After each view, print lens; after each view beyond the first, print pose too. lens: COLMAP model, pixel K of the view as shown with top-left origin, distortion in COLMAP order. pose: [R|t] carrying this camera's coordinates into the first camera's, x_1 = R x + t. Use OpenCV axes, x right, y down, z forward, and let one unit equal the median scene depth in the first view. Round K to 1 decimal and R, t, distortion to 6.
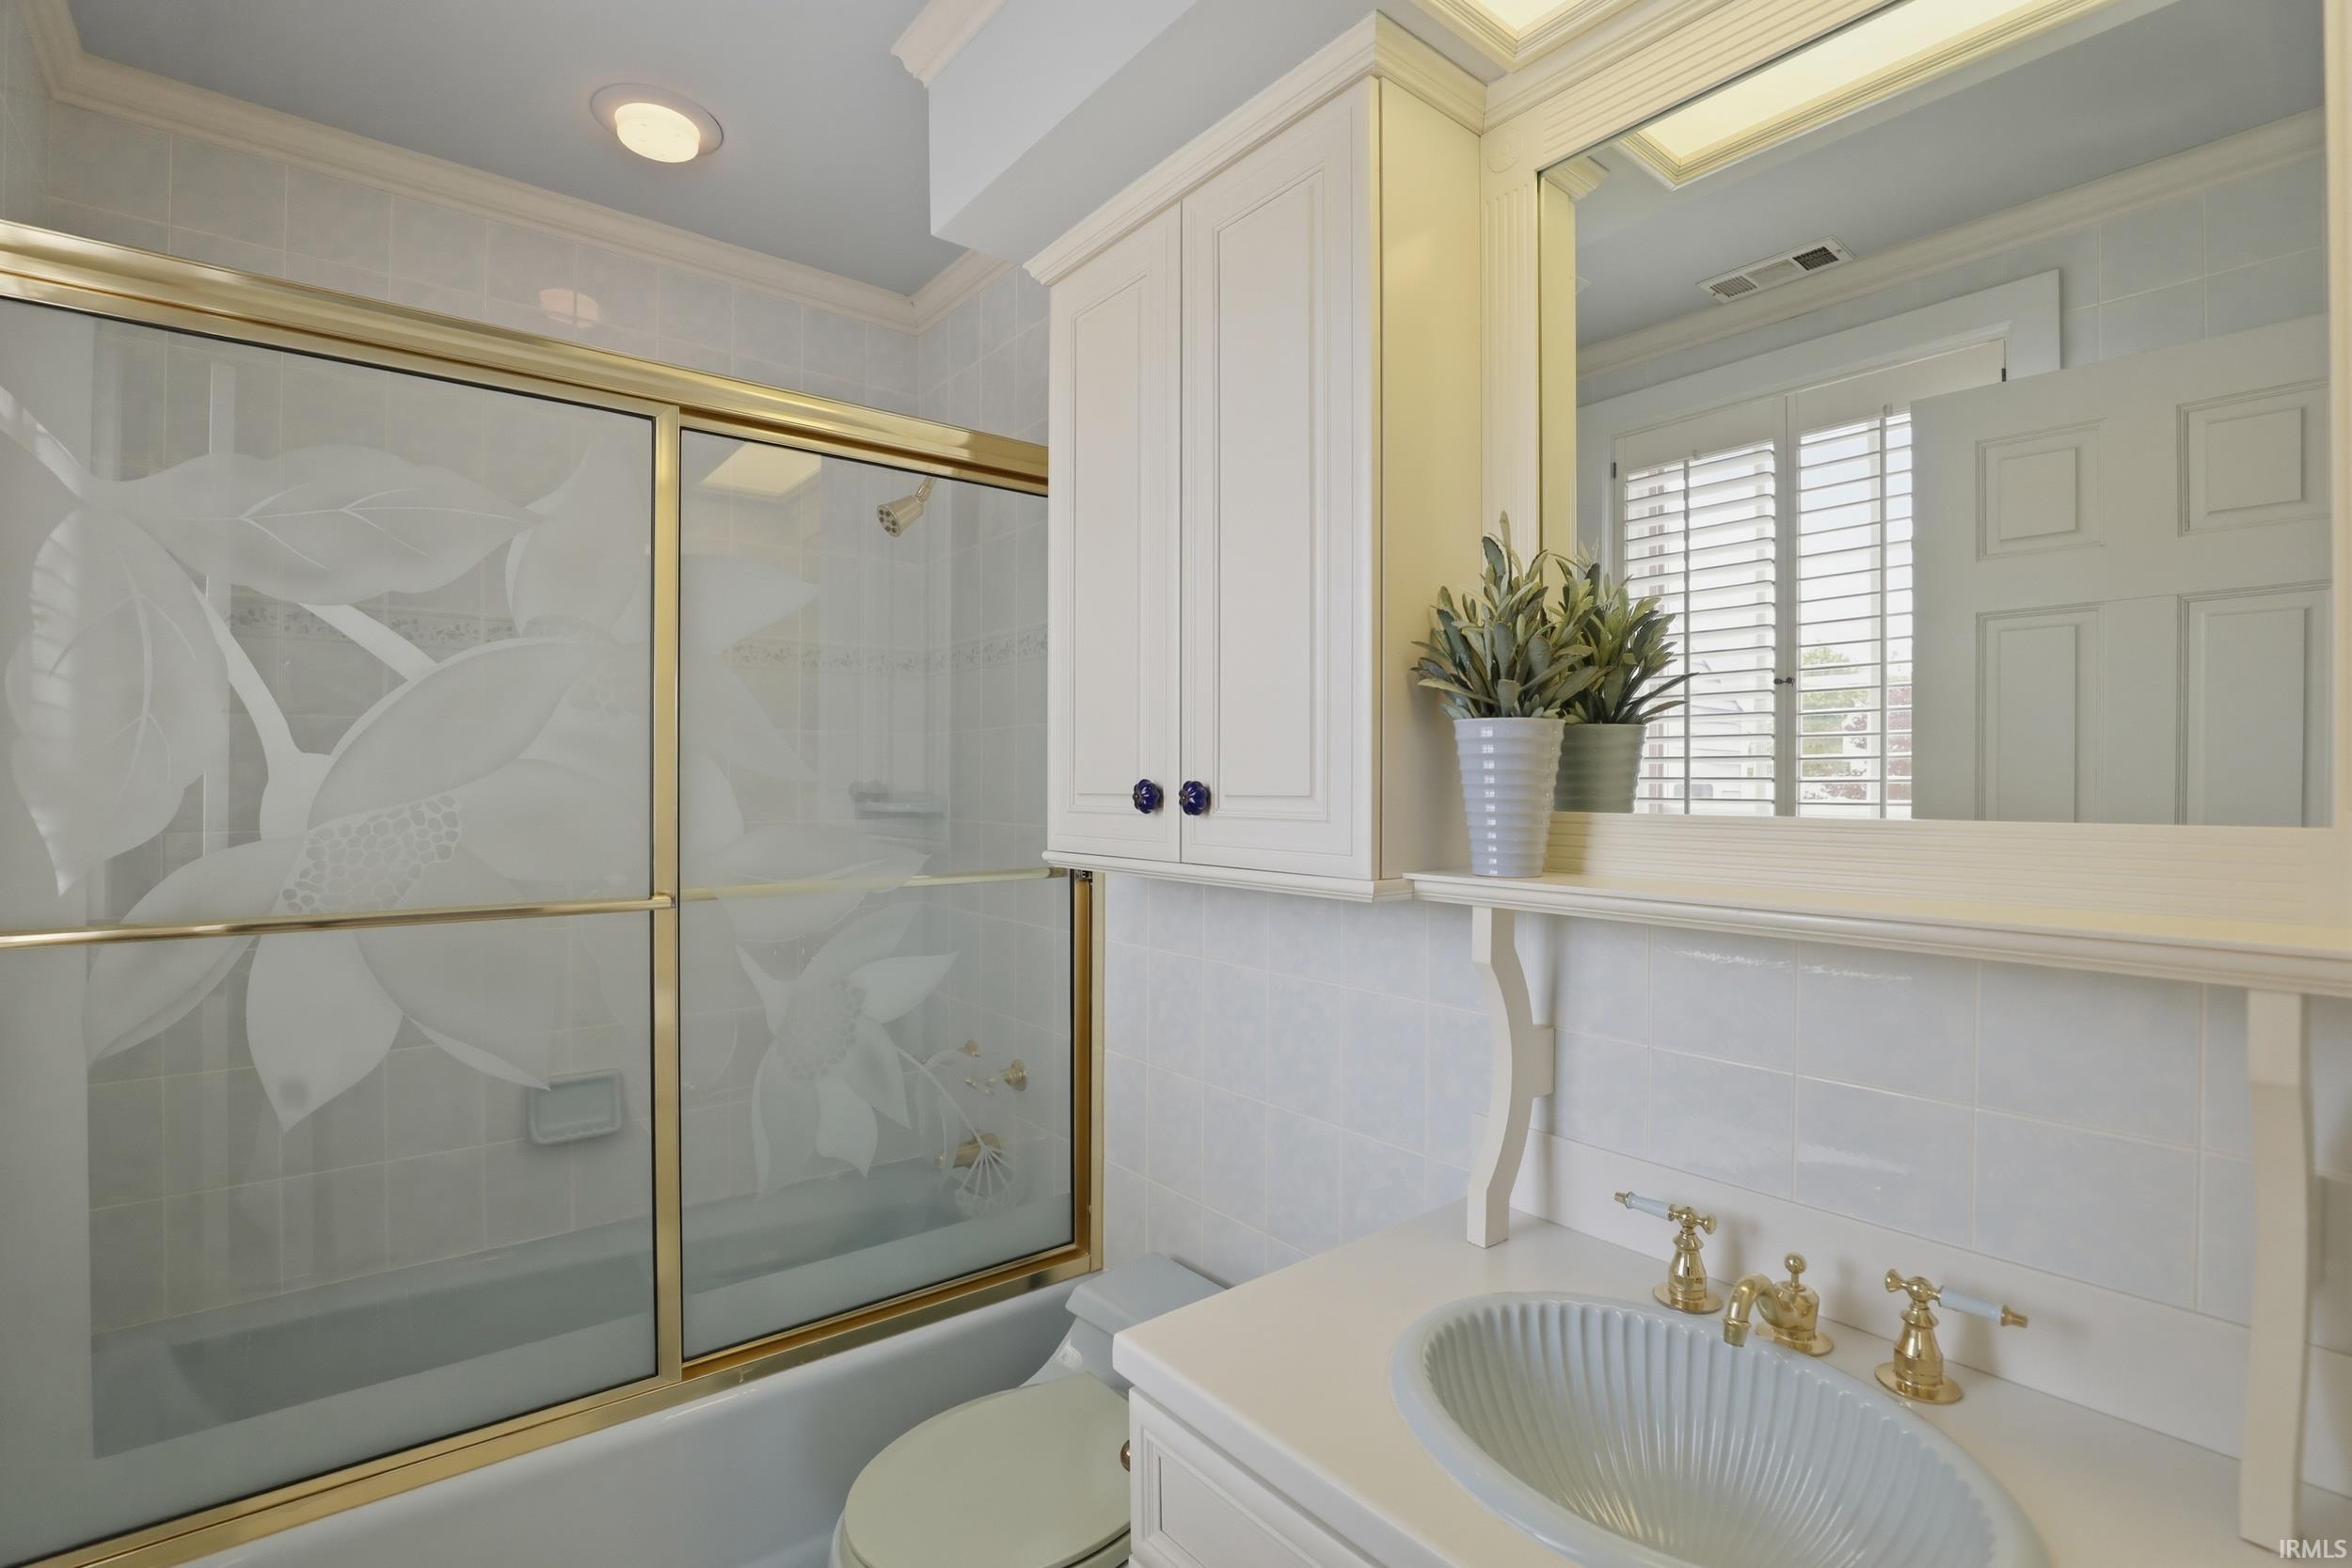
lens RADIAL K [[1089.1, 0, 1170.8], [0, 1089.1, 787.2], [0, 0, 1]] dist [-0.020690, -0.000054]
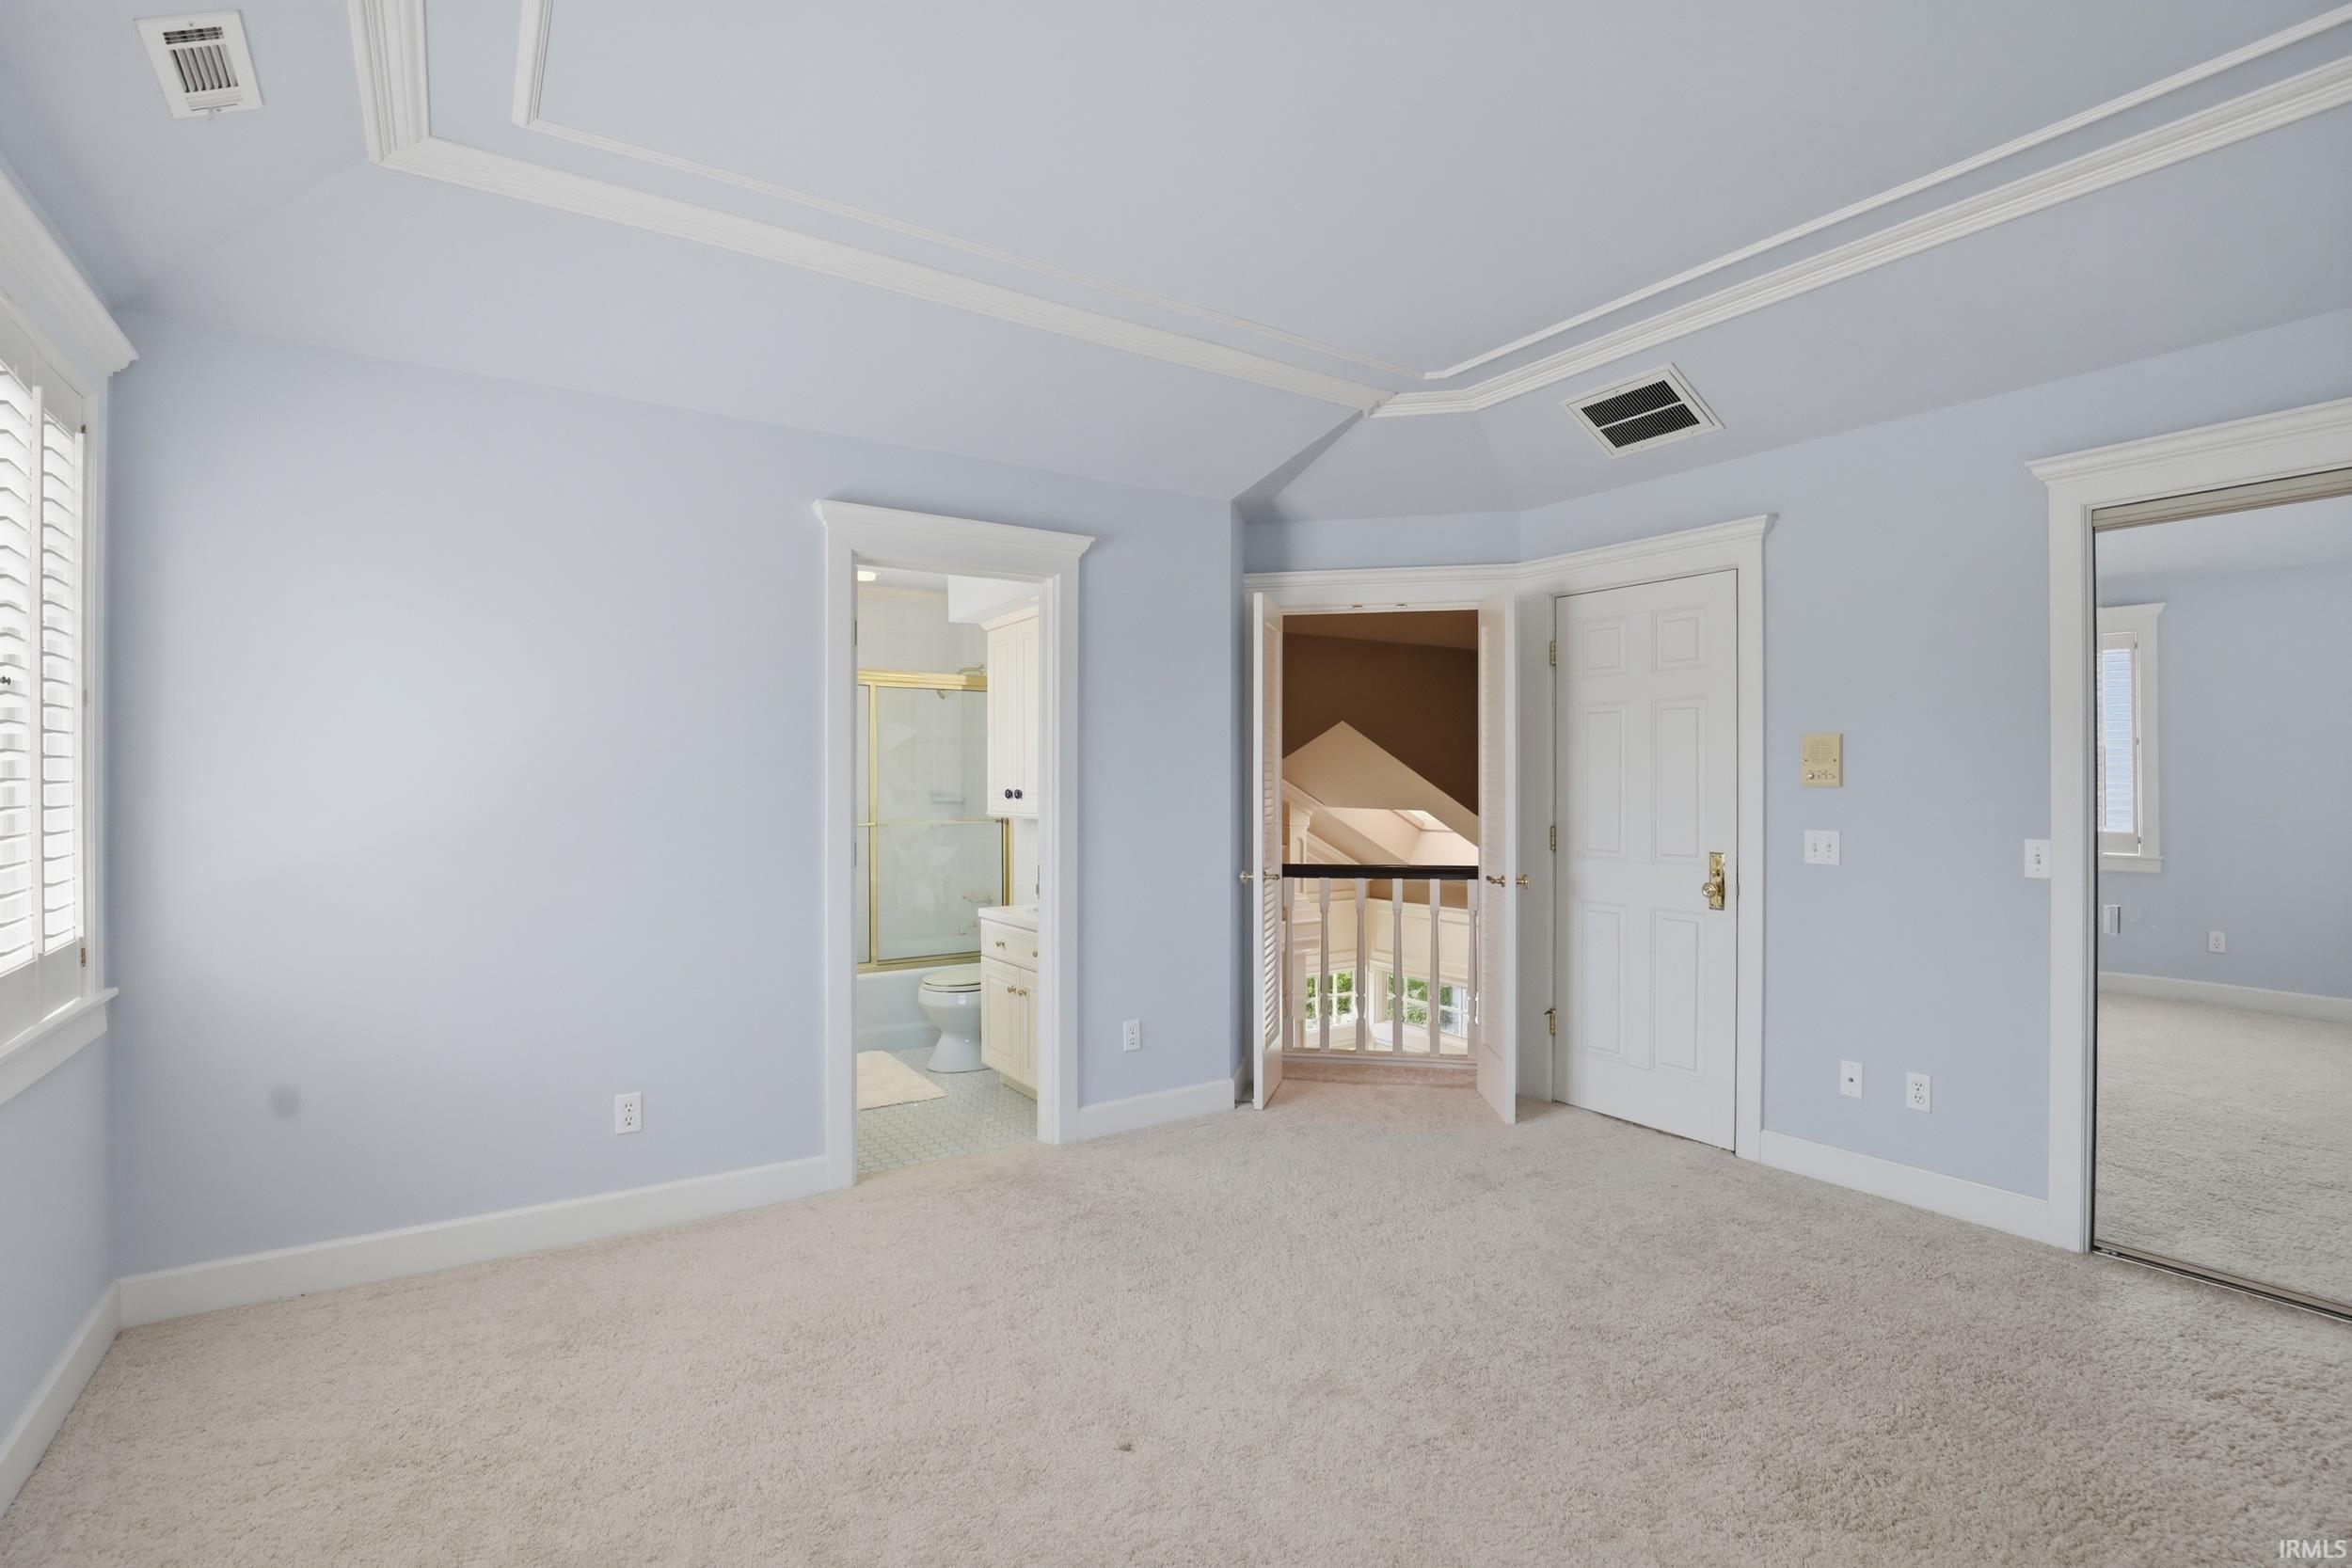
lens RADIAL K [[1089.1, 0, 1180.2], [0, 1089.1, 782.9], [0, 0, 1]] dist [-0.020690, -0.000054]
pose [[0.996669, -0.004177, -0.081443, 0.697903], [0.003682, 0.999974, -0.006232, -0.002578], [0.081467, 0.005912, 0.996659, -2.093368]]
